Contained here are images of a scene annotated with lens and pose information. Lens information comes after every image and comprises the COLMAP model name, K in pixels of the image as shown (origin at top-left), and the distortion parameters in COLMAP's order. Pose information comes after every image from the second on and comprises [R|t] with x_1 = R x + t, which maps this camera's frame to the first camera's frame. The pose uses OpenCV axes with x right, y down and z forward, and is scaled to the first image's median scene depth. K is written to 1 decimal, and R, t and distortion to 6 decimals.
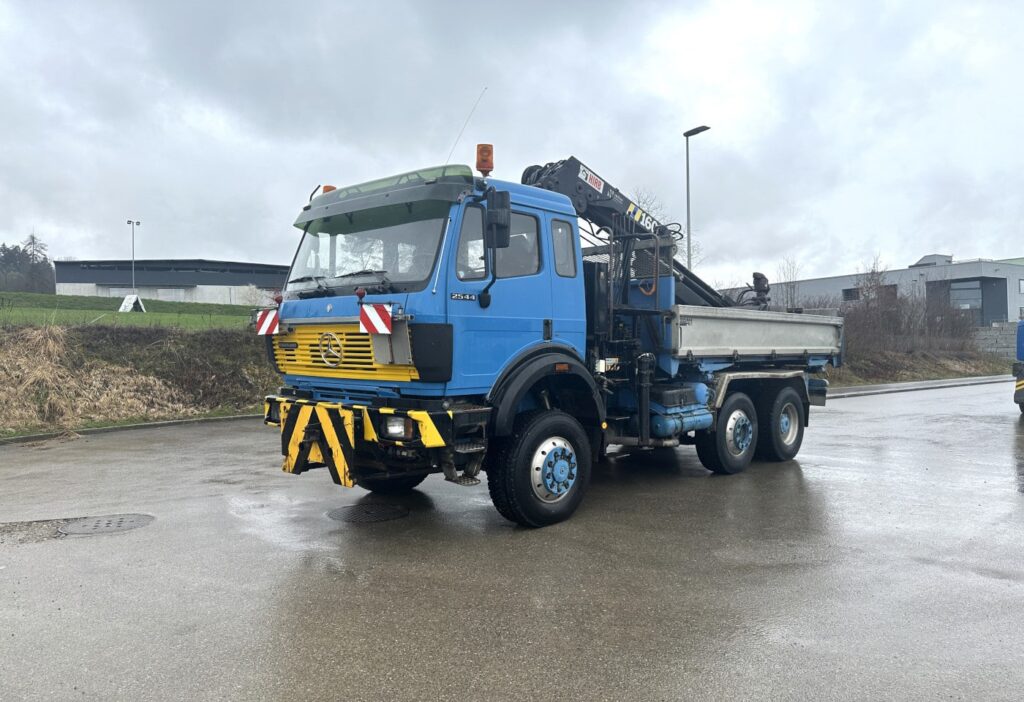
lens RADIAL K [[734.6, 0, 529.7], [0, 734.6, 345.8], [0, 0, 1]] dist [0.005134, -0.002471]
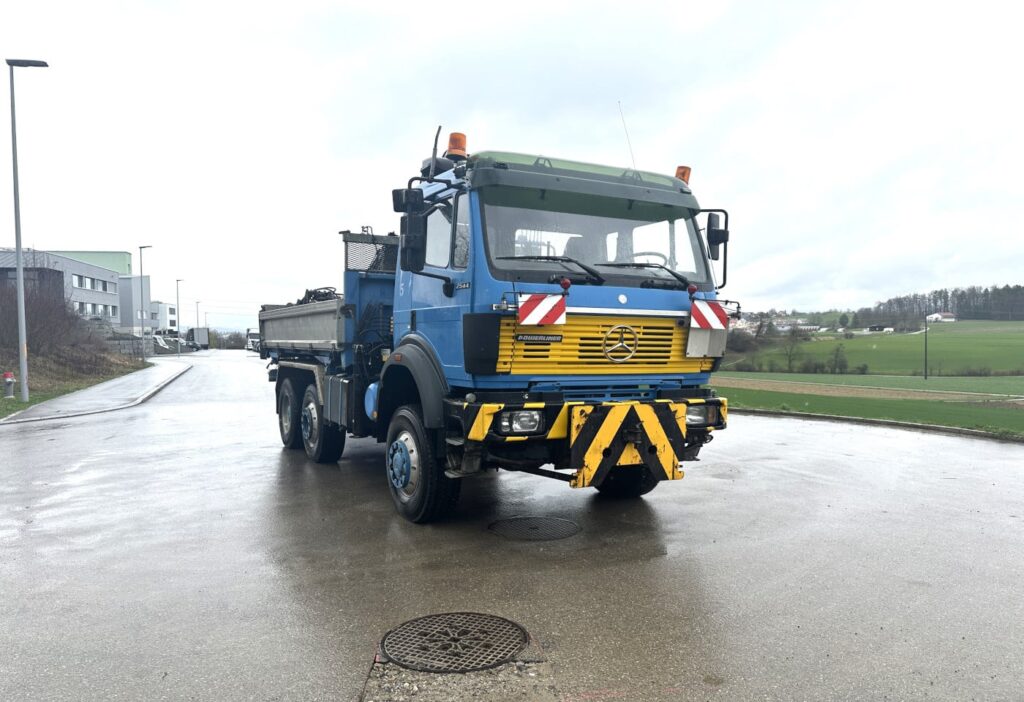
lens RADIAL K [[723.4, 0, 512.0], [0, 723.4, 351.0], [0, 0, 1]] dist [0.061016, -0.000436]
pose [[0.360374, -0.009600, 0.932759, -1.141422], [-0.005840, 0.999904, 0.012547, 0.003800], [-0.932790, -0.009969, 0.360283, 0.773129]]
